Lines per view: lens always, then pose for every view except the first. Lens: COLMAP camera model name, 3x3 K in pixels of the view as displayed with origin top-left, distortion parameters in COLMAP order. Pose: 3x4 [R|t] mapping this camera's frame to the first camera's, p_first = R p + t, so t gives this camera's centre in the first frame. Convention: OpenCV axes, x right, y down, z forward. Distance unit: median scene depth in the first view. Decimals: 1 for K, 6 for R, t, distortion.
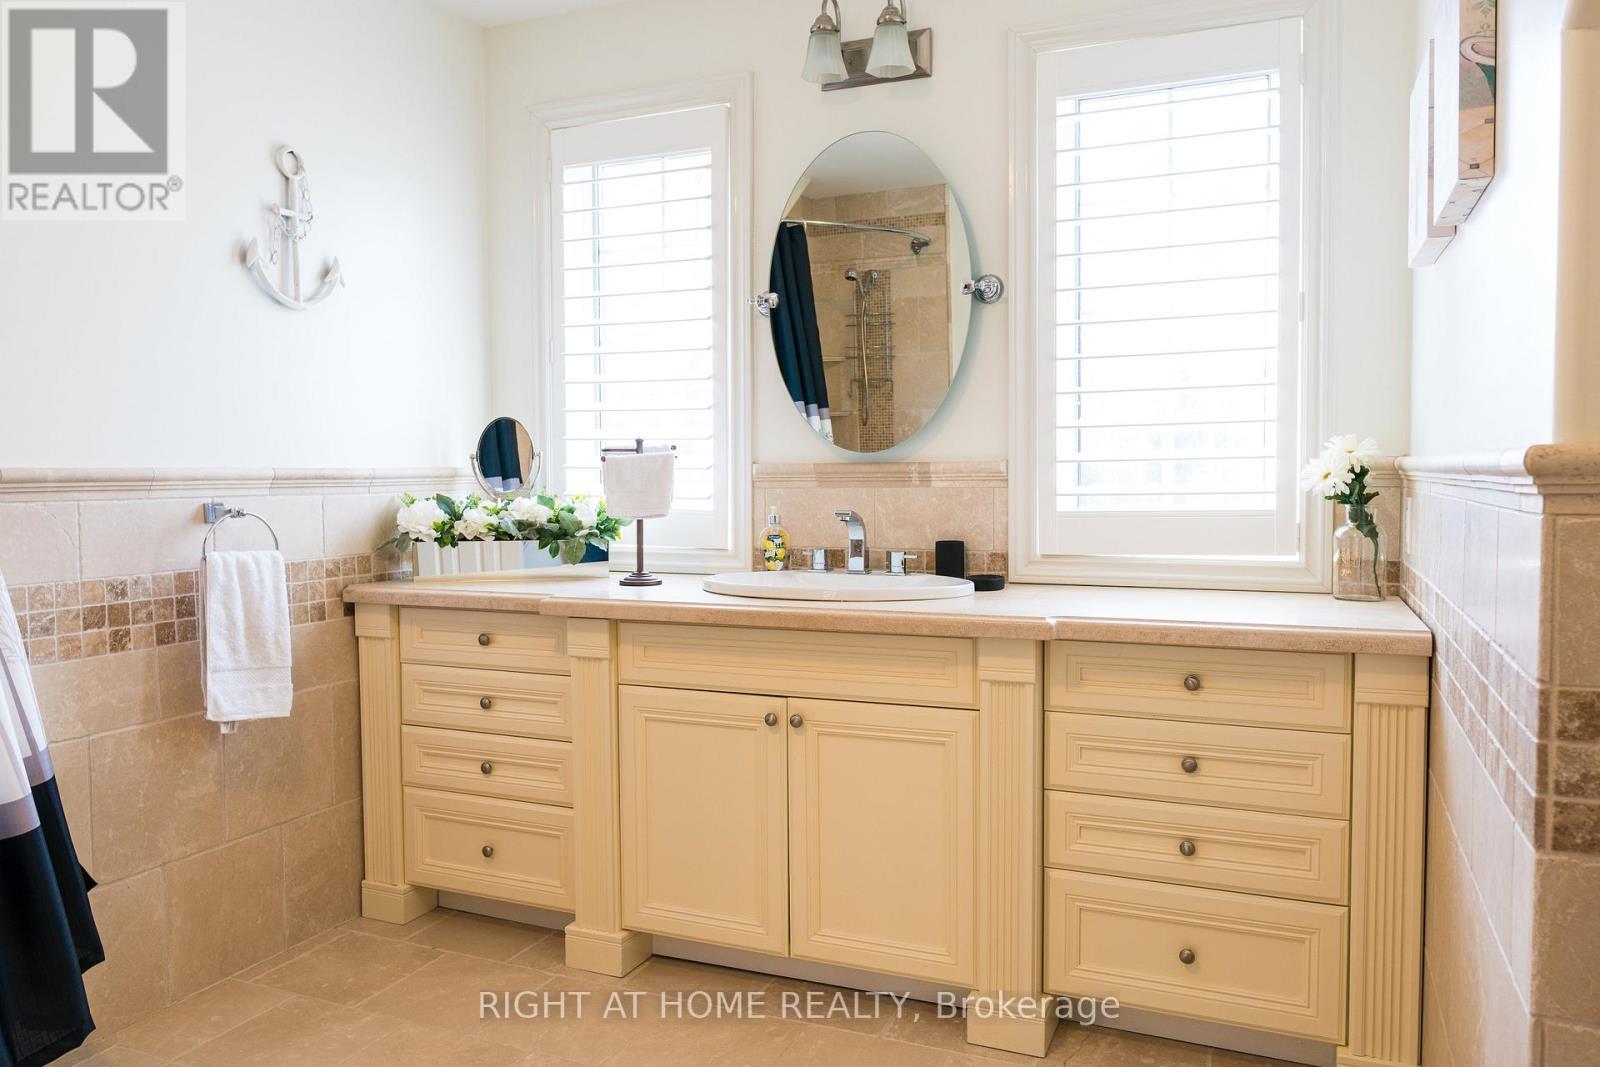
lens RADIAL K [[1129.3, 0, 802.3], [0, 1129.3, 527.8], [0, 0, 1]] dist [0.036253, -0.005229]
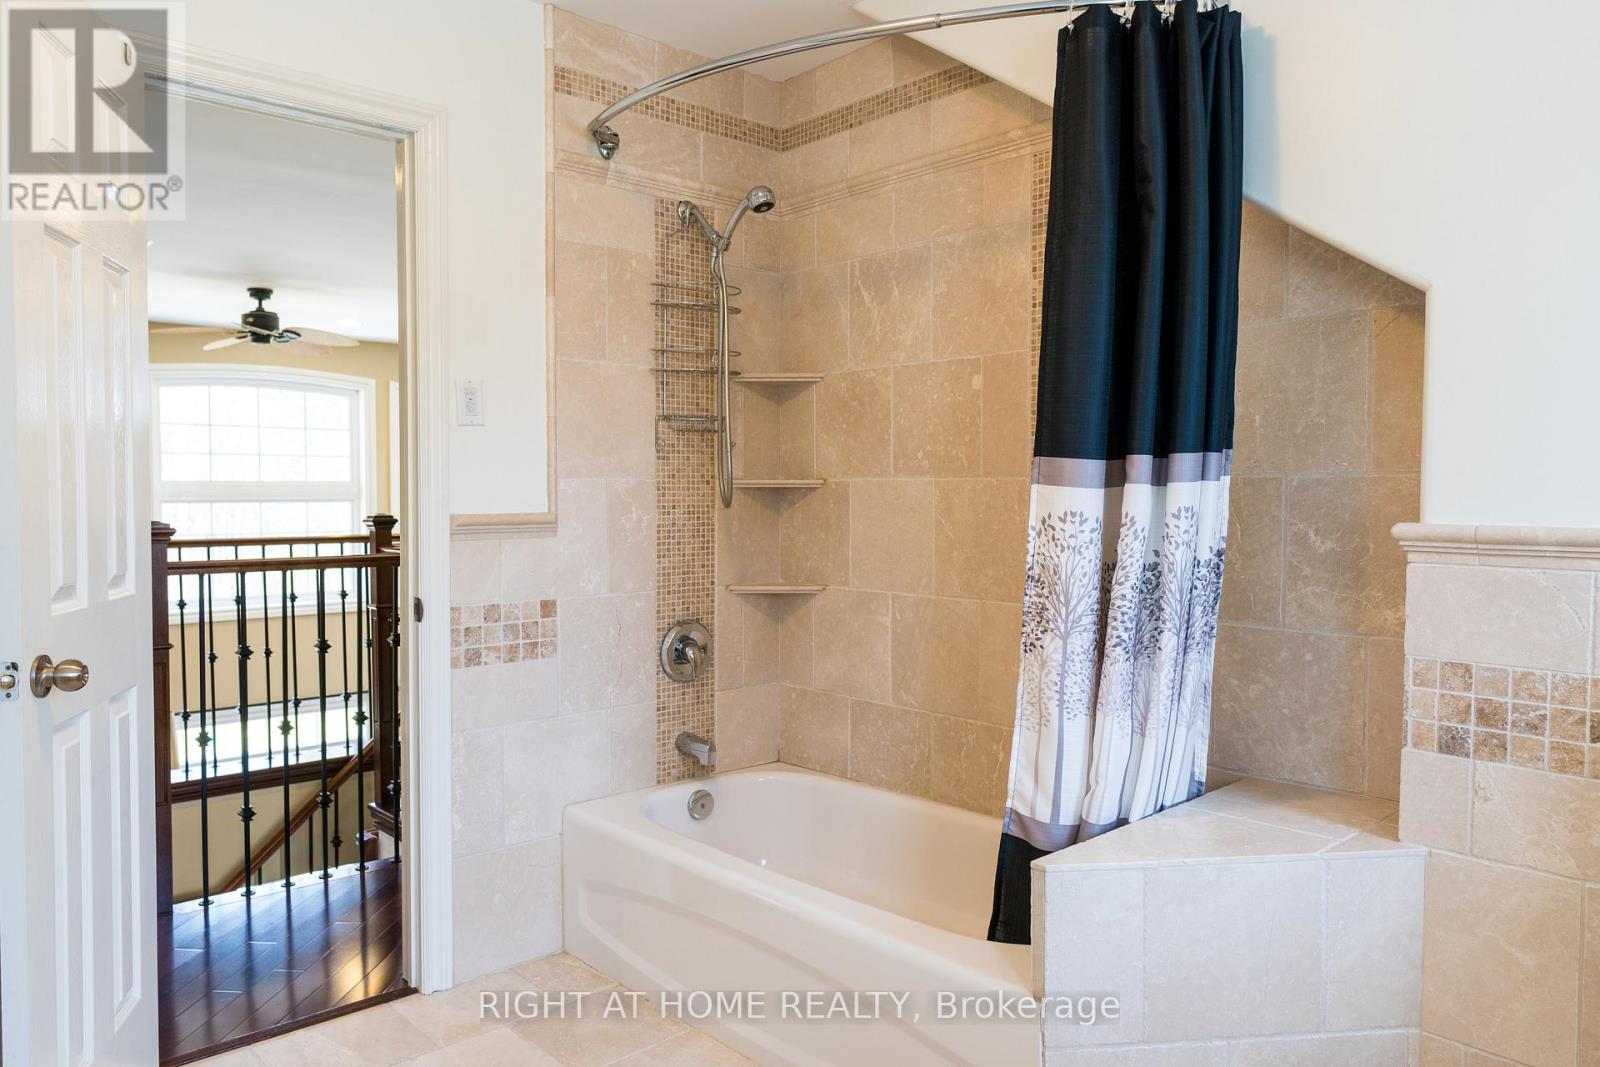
lens RADIAL K [[1129.3, 0, 804.4], [0, 1129.3, 541.1], [0, 0, 1]] dist [0.036253, -0.005229]
pose [[-0.394247, 0.045538, -0.917876, 0.275715], [-0.045055, 0.996613, 0.068796, -0.073643], [0.917899, 0.068477, -0.390860, 0.832041]]
